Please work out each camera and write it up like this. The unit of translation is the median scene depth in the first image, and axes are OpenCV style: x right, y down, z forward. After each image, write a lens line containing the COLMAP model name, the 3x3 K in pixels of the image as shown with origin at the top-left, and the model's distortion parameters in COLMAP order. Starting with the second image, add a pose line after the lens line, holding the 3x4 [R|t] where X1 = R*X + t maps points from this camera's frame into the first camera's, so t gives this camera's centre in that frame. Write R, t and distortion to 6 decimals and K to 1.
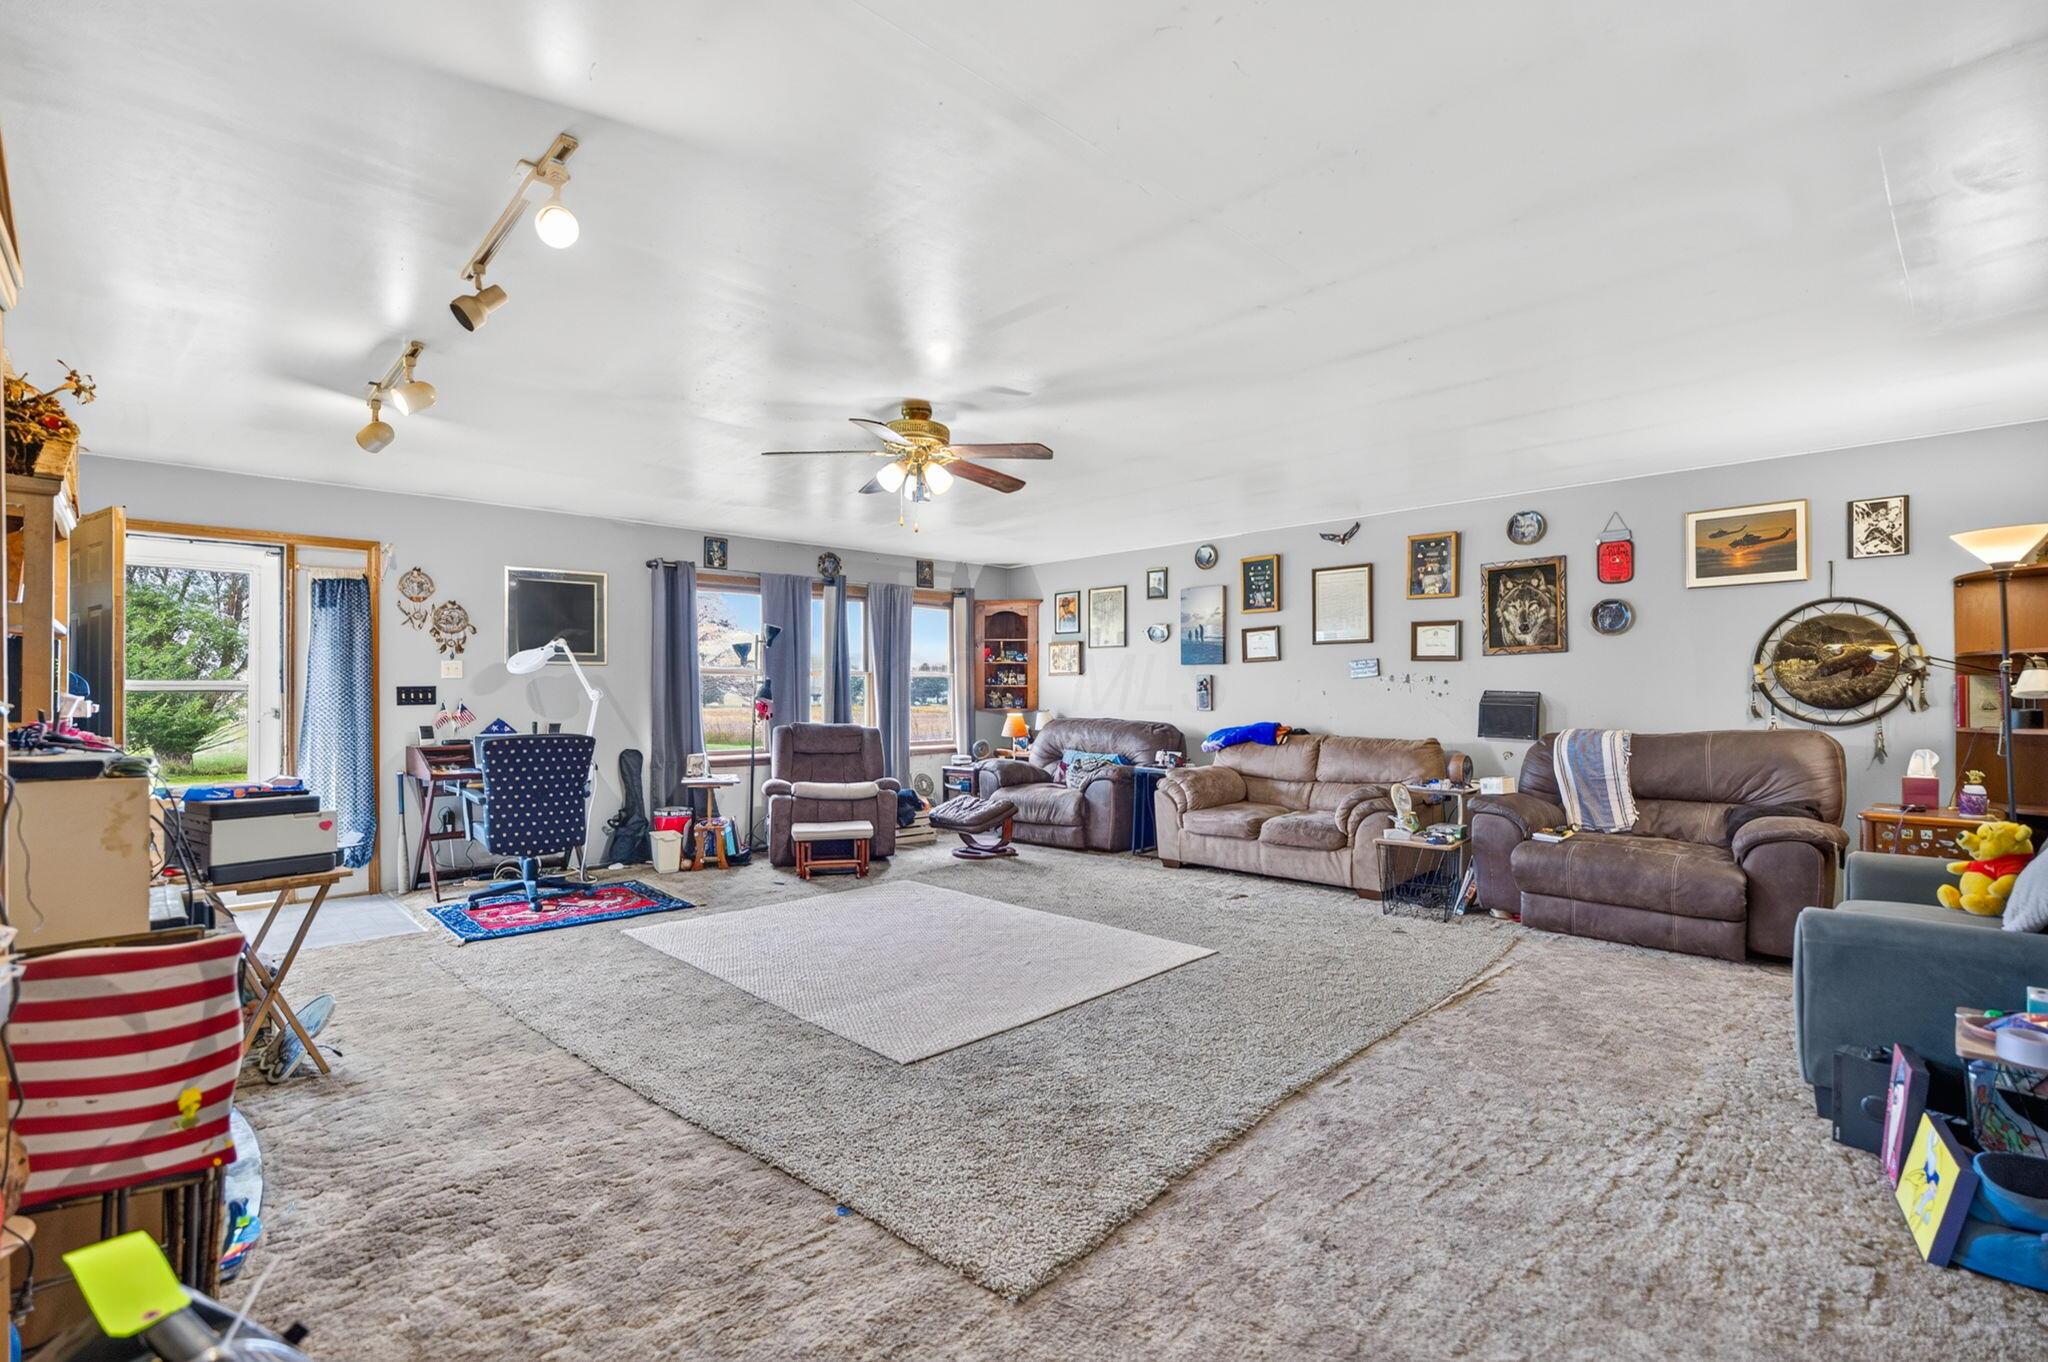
lens RADIAL K [[931.5, 0, 1003.8], [0, 931.5, 693.4], [0, 0, 1]] dist [-0.001332, 0.000163]
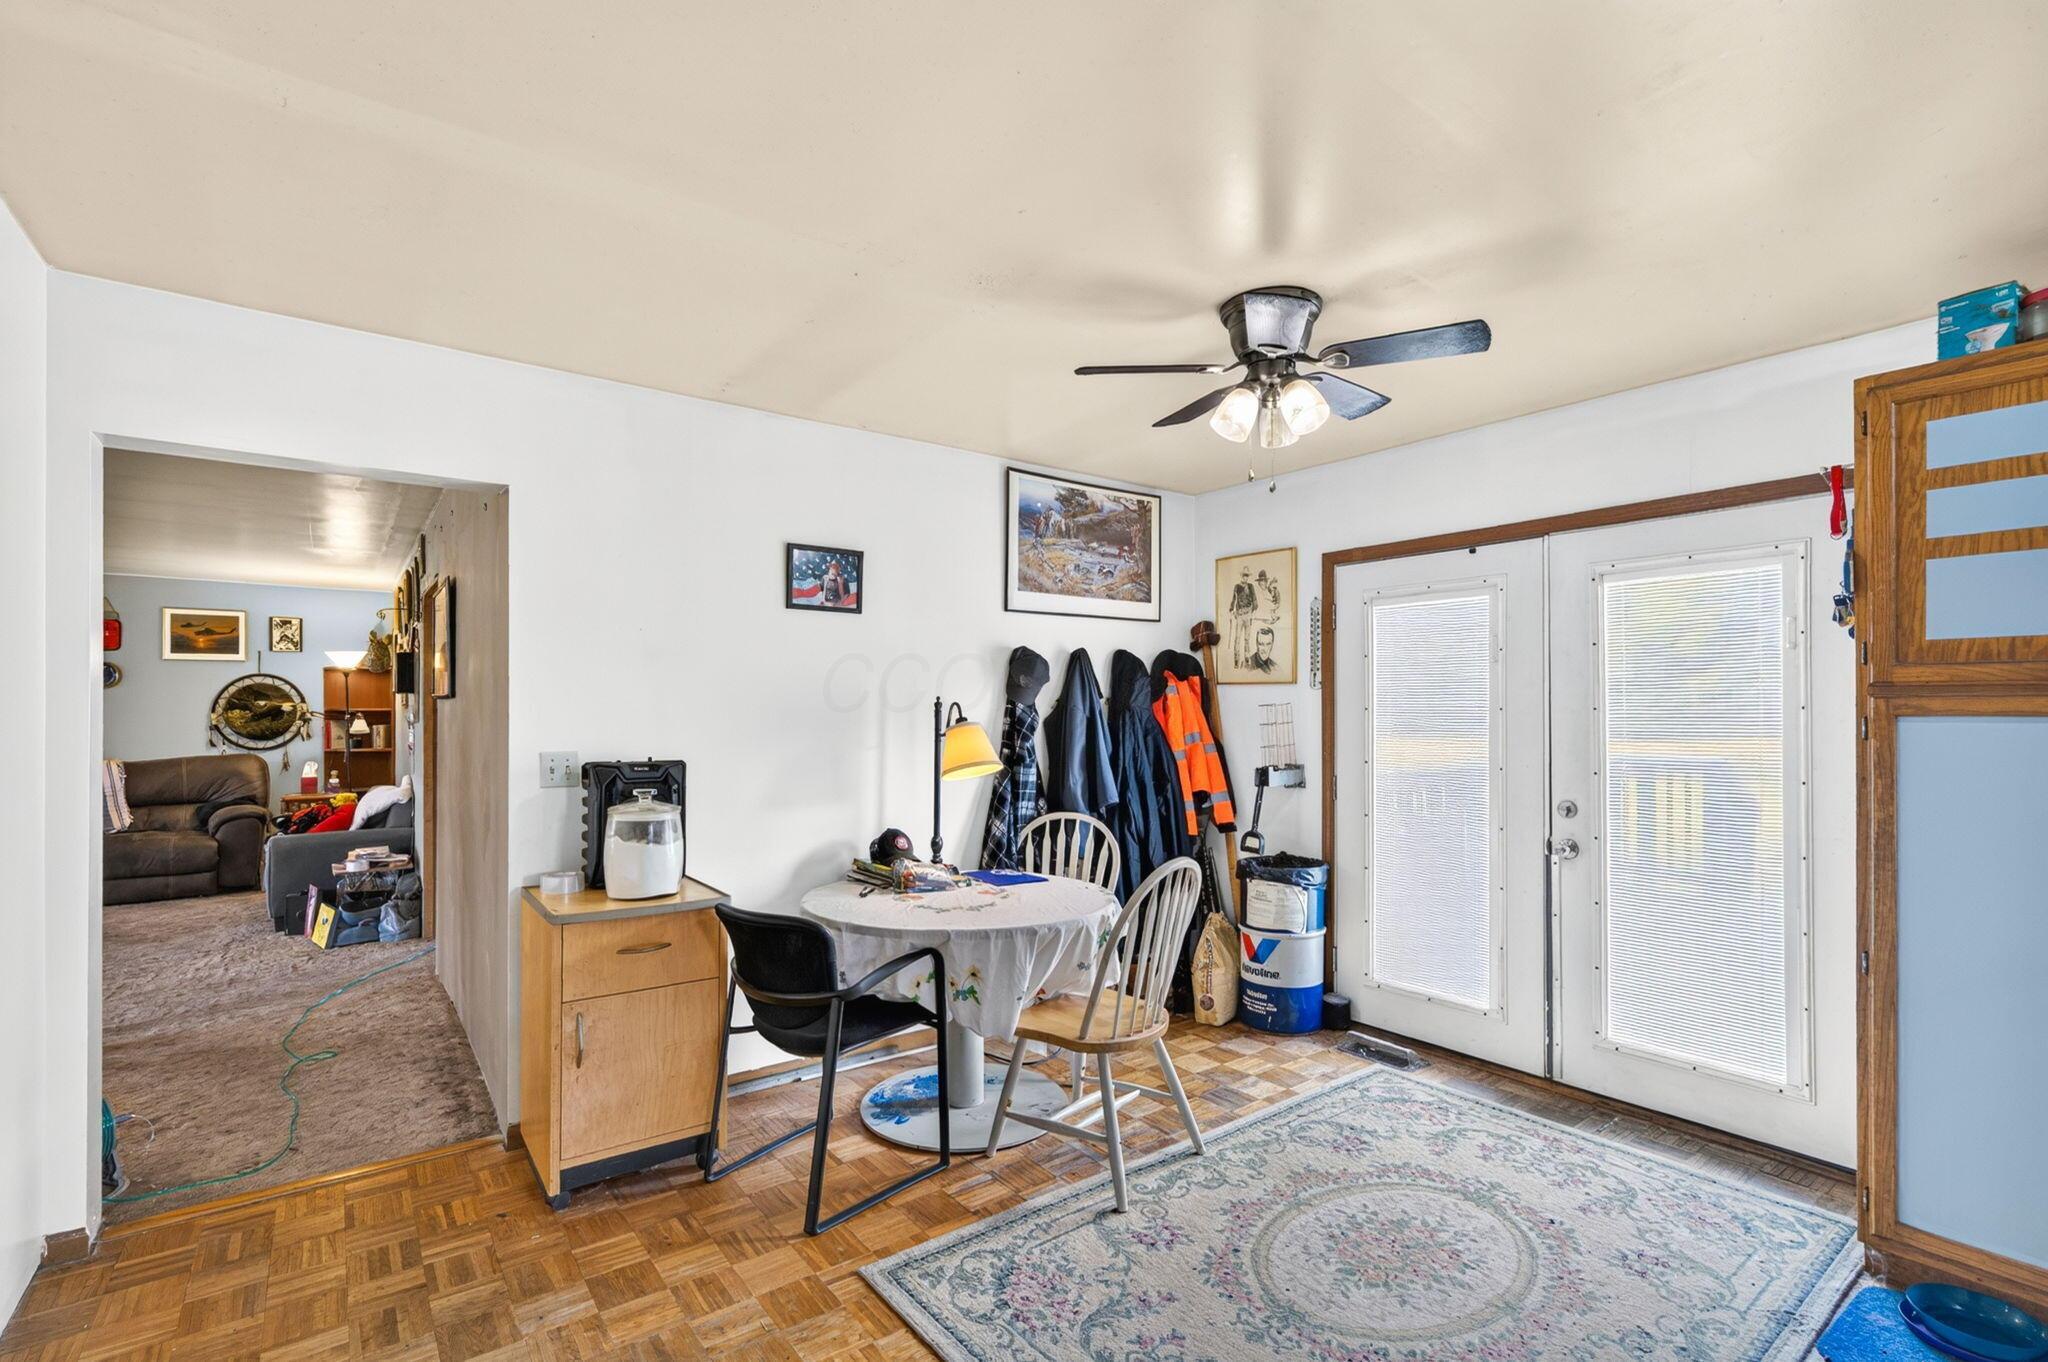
lens RADIAL K [[931.5, 0, 1003.8], [0, 931.5, 693.4], [0, 0, 1]] dist [-0.001332, 0.000163]
pose [[0.128741, 0.017723, 0.991520, -0.607577], [0.004908, 0.999817, -0.018508, -0.030576], [-0.991666, 0.007249, 0.128630, -0.550151]]
